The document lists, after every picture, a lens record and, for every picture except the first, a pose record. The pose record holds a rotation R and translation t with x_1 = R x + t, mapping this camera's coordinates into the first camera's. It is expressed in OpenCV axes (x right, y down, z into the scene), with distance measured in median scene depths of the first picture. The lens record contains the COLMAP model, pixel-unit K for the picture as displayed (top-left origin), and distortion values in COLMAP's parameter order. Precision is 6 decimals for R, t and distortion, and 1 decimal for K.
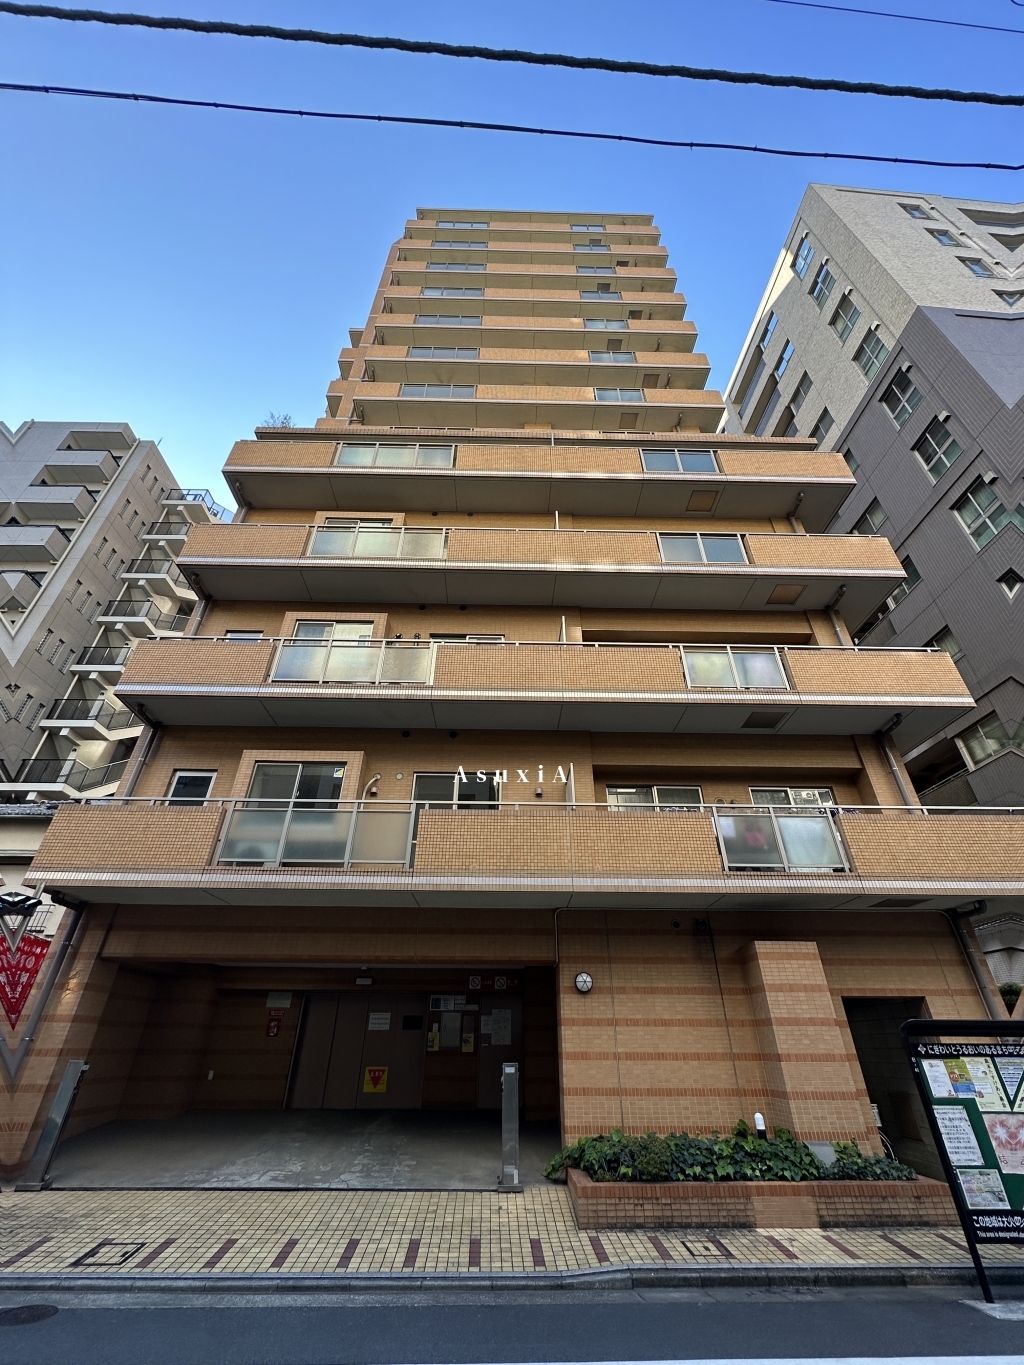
lens RADIAL K [[545.2, 0, 514.3], [0, 545.2, 686.9], [0, 0, 1]] dist [-0.003512, 0.000520]
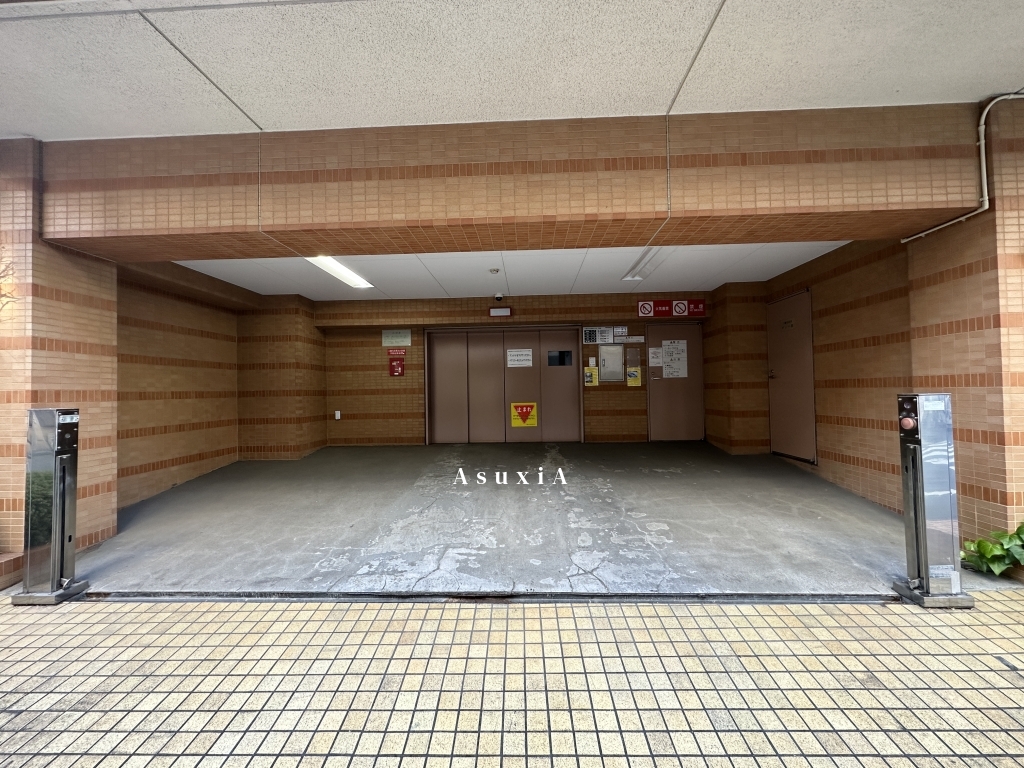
lens RADIAL K [[409.0, 0, 514.1], [0, 409.0, 378.6], [0, 0, 1]] dist [-0.003512, 0.000520]
pose [[0.997896, -0.023507, -0.060424, -0.240840], [0.051939, 0.847659, 0.527993, 0.341029], [0.038807, -0.530021, 0.847096, 0.498240]]
